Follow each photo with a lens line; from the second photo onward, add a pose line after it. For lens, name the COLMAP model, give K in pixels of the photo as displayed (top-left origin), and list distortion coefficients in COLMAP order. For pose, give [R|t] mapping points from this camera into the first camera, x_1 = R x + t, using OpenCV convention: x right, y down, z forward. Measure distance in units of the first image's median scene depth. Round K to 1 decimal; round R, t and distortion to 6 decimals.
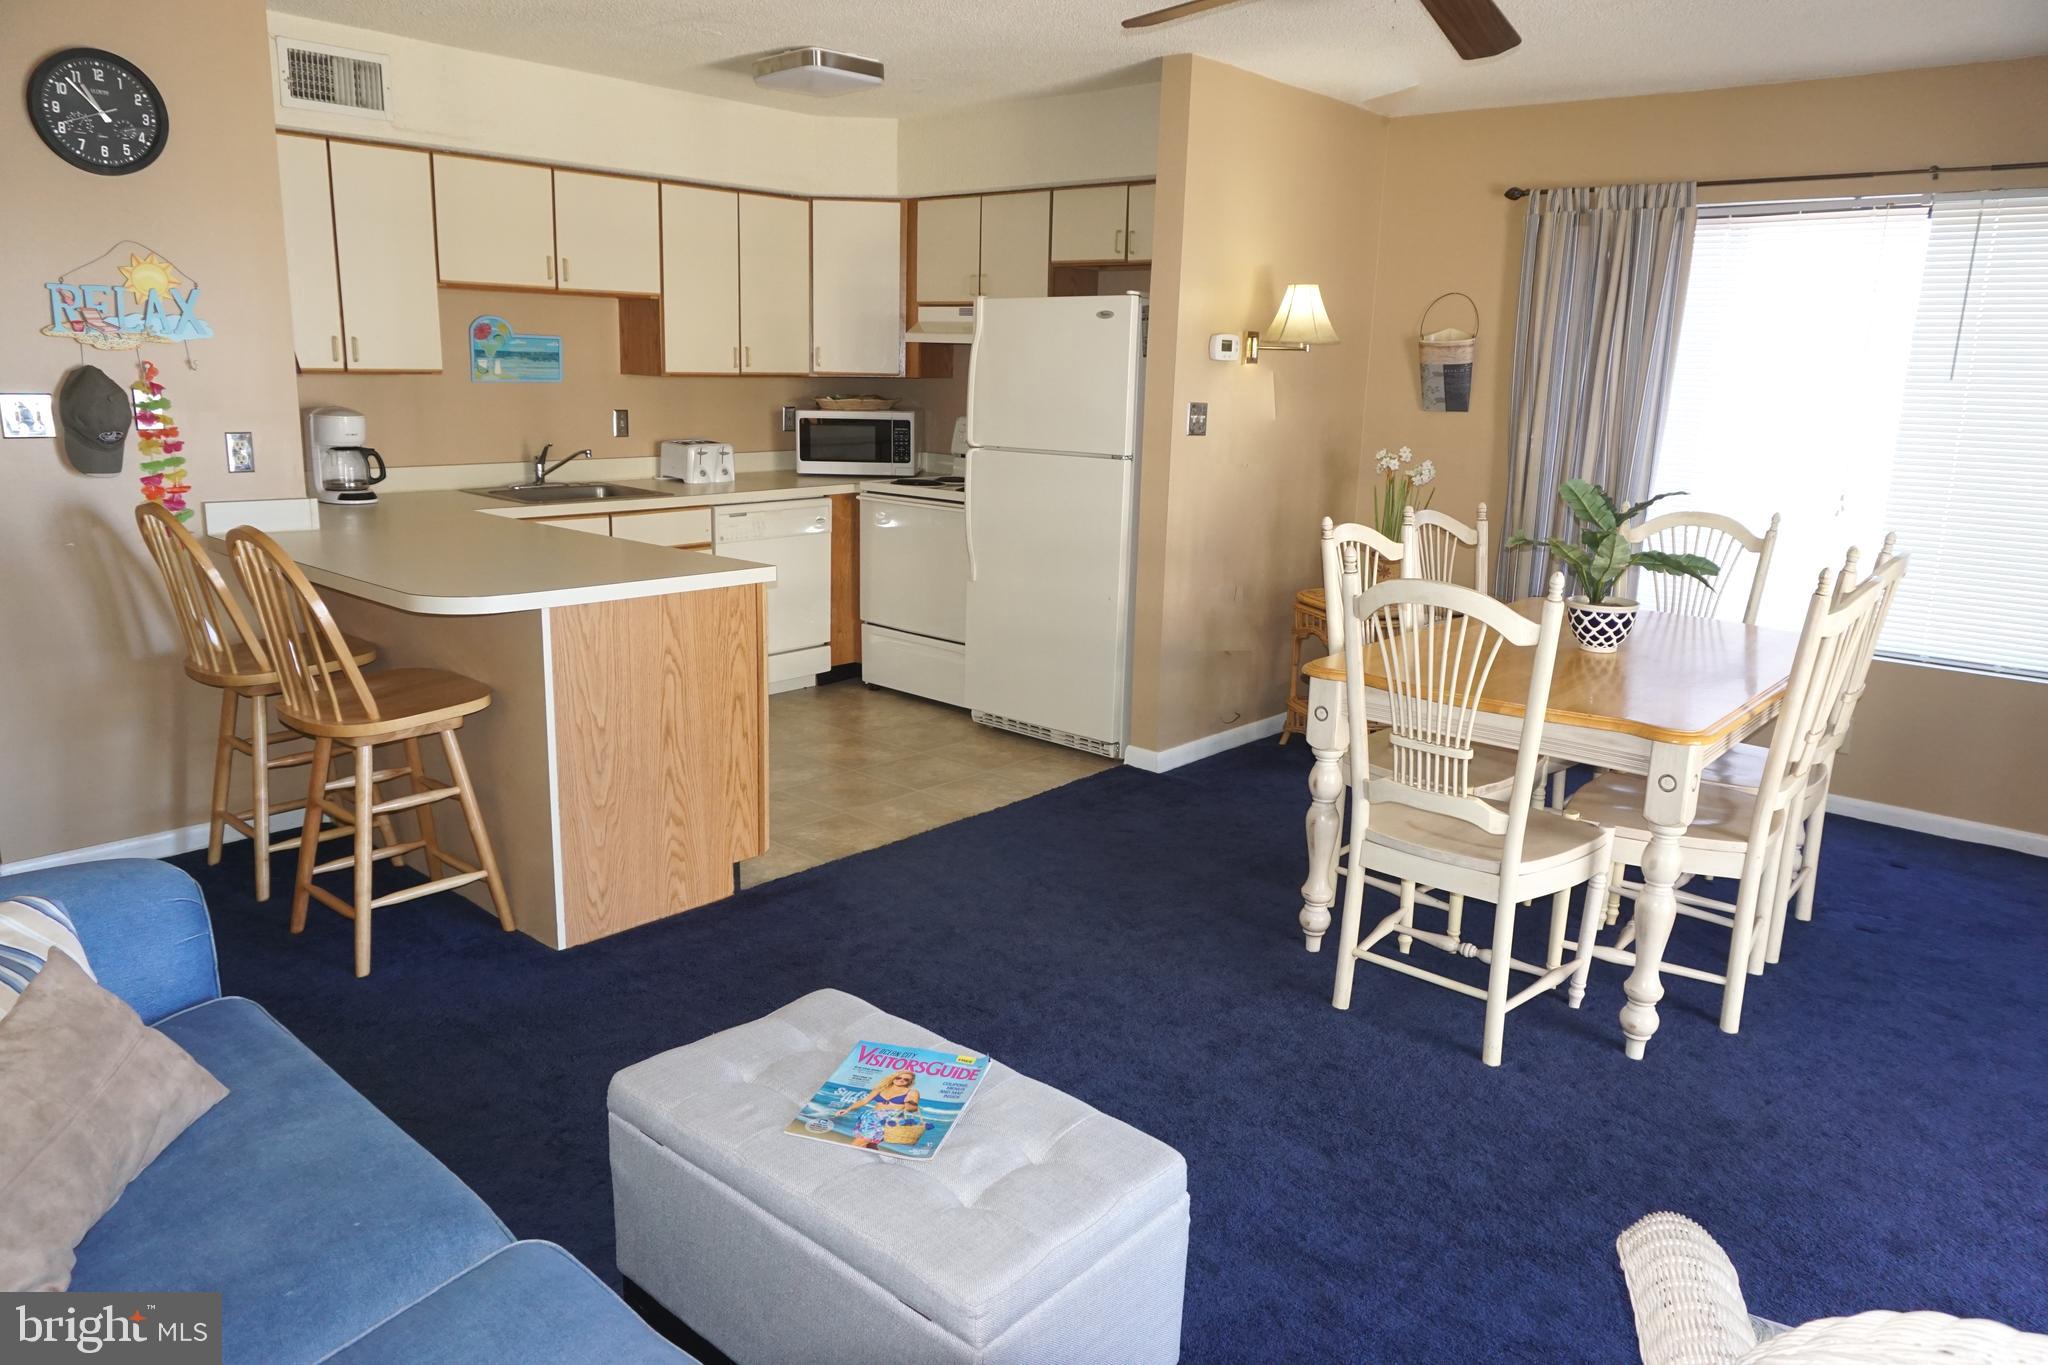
lens RADIAL K [[1370.7, 0, 1028.2], [0, 1370.7, 677.2], [0, 0, 1]] dist [-0.057601, 0.059664]
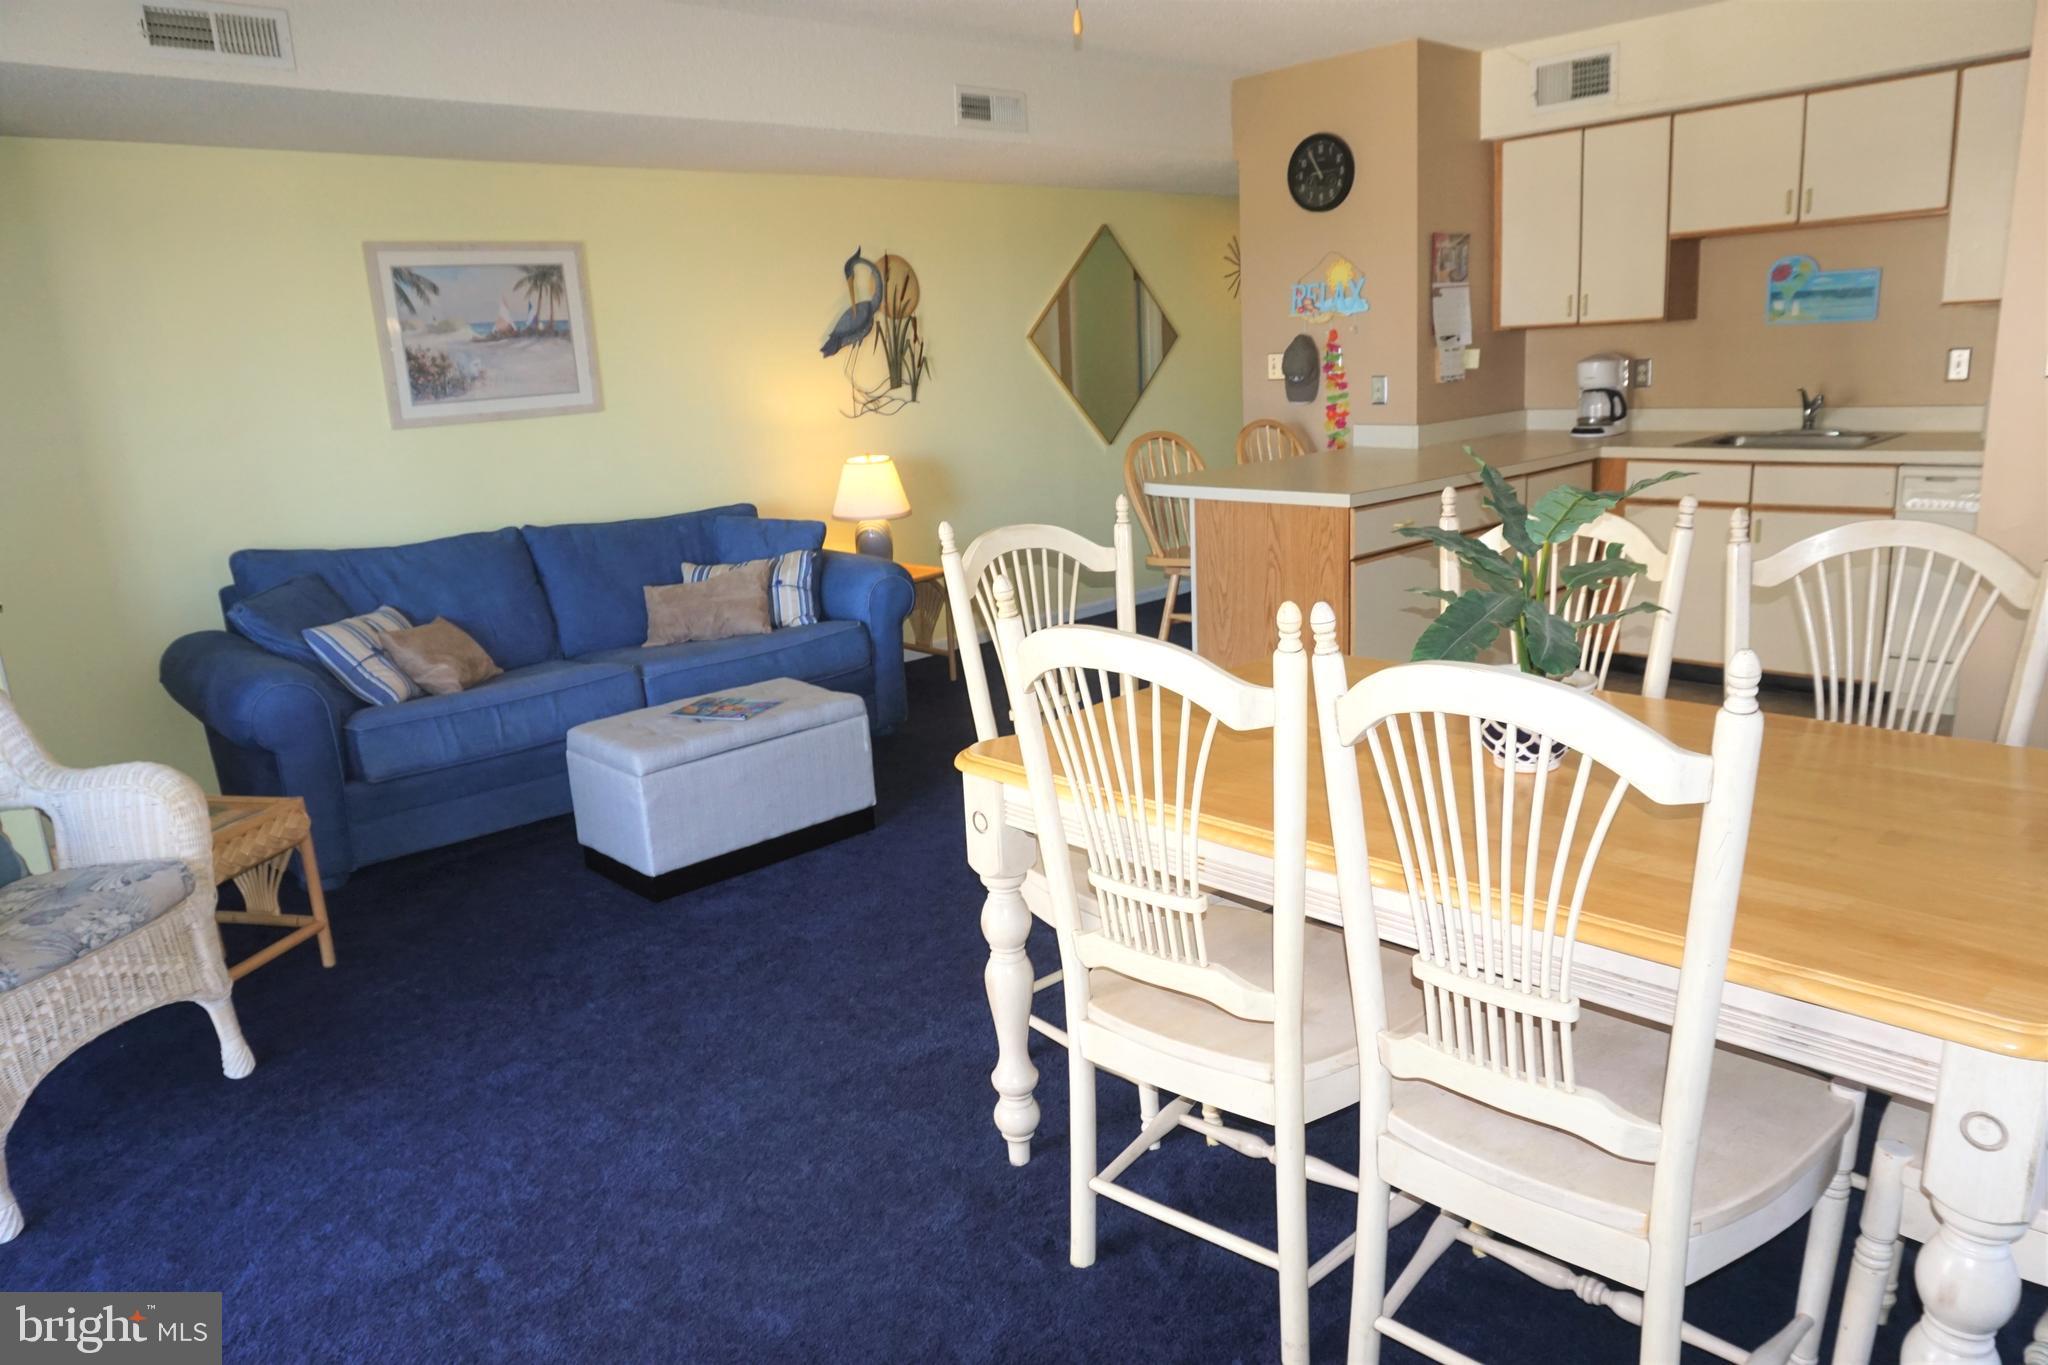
lens RADIAL K [[1370.7, 0, 1028.2], [0, 1370.7, 677.2], [0, 0, 1]] dist [-0.057601, 0.059664]
pose [[-0.095812, 0.210511, -0.972885, 0.655872], [-0.171829, 0.959211, 0.224475, -0.097160], [0.980457, 0.188677, -0.055732, 0.559693]]
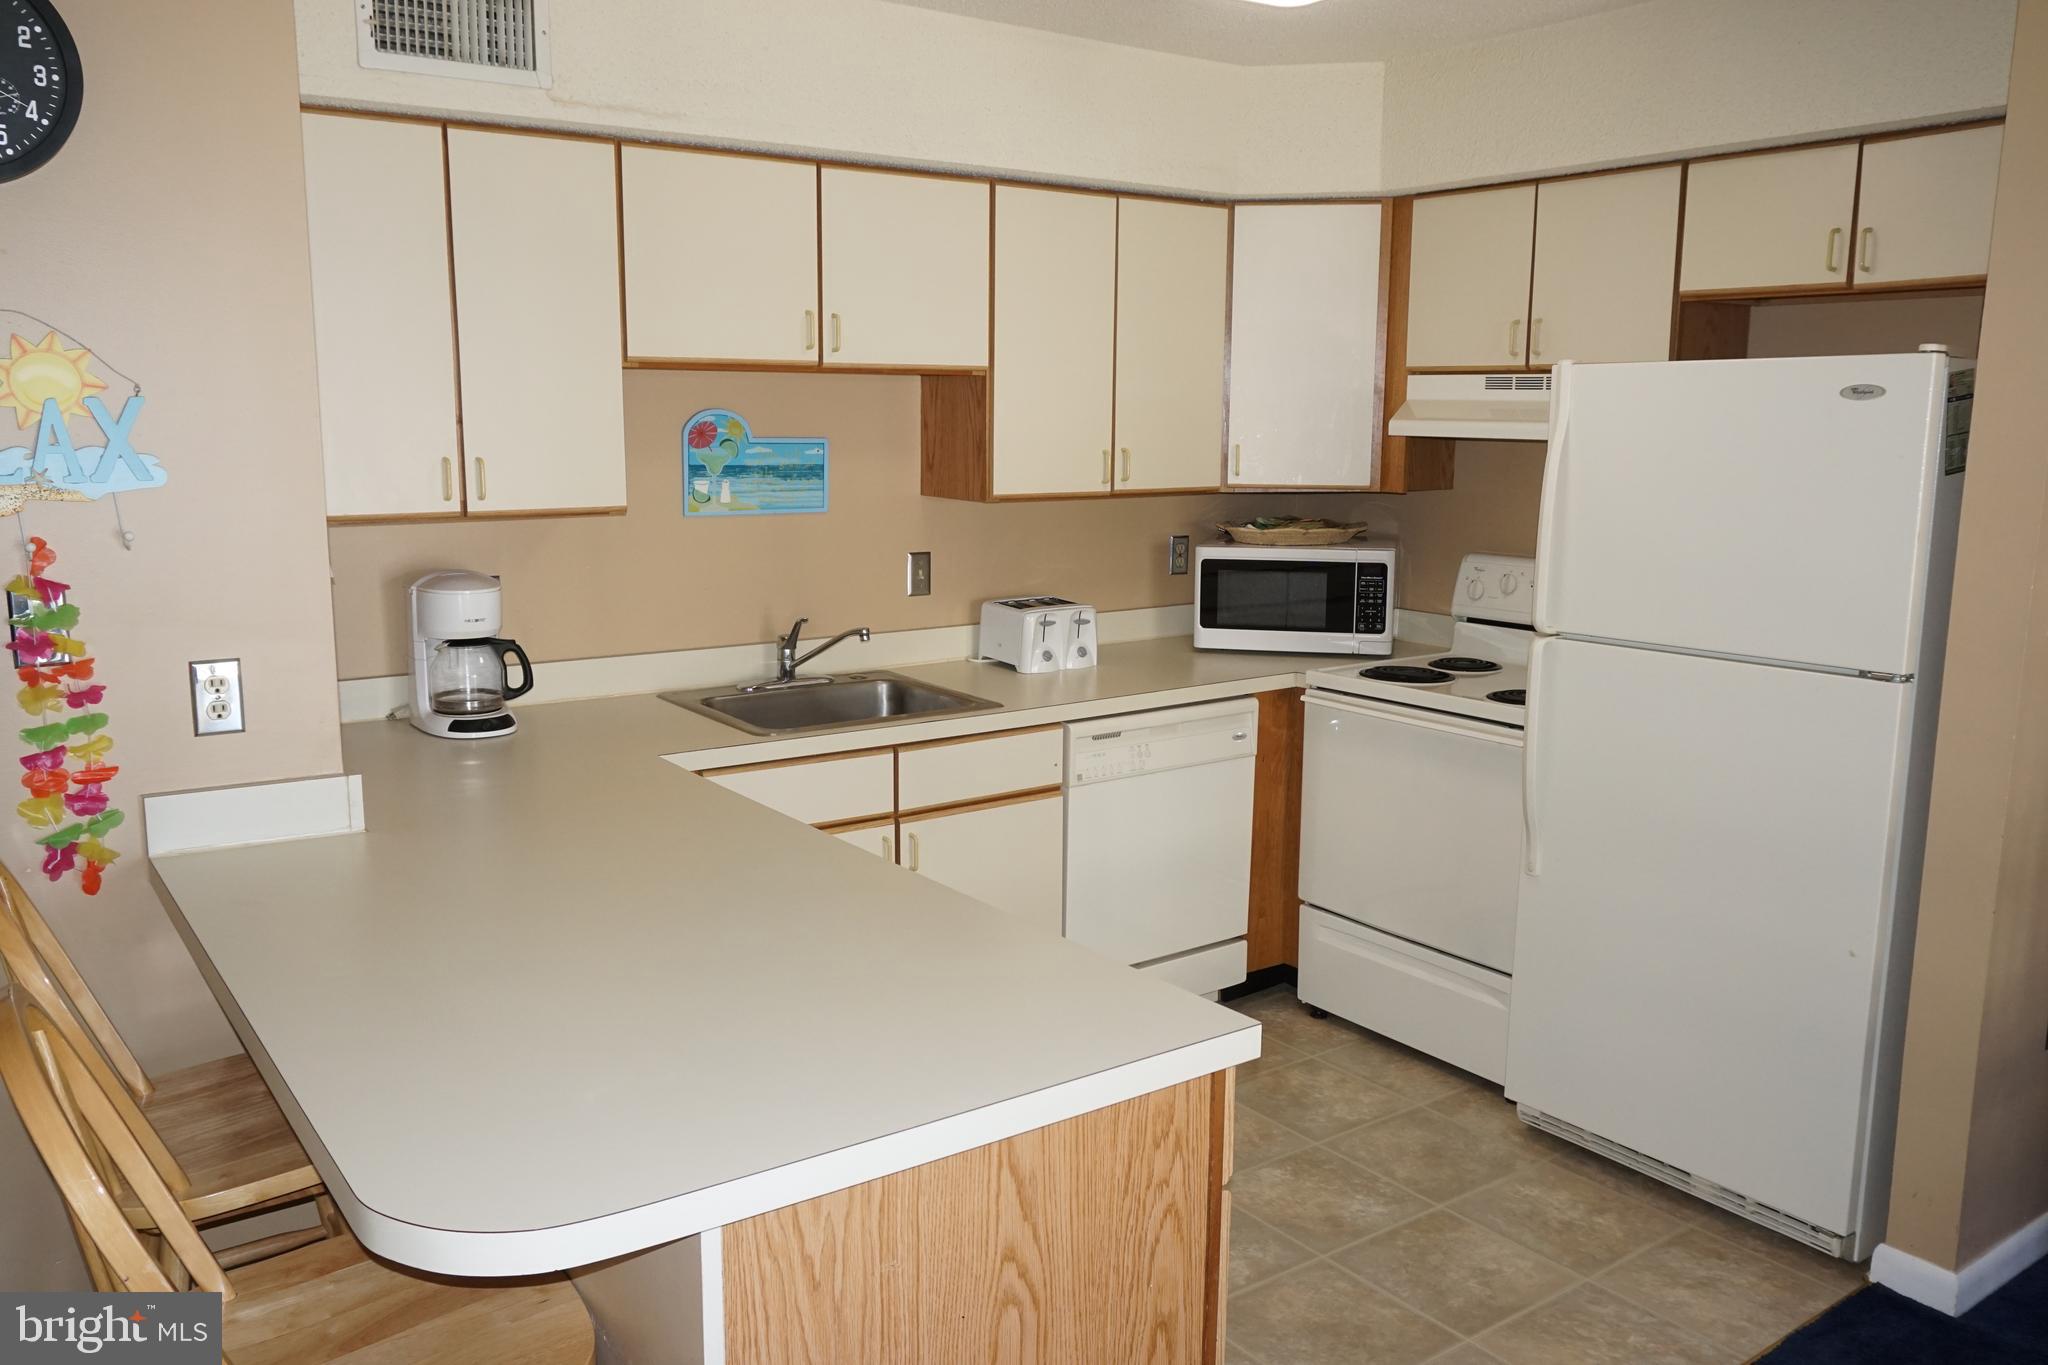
lens RADIAL K [[1585.7, 0, 1024.0], [0, 1585.7, 682.5], [0, 0, 1]] dist [-0.045965, 0.071991]
pose [[0.975452, 0.016299, -0.219607, -0.101331], [-0.029466, 0.997950, -0.056819, -0.105441], [0.218231, 0.061896, 0.973932, 0.338817]]
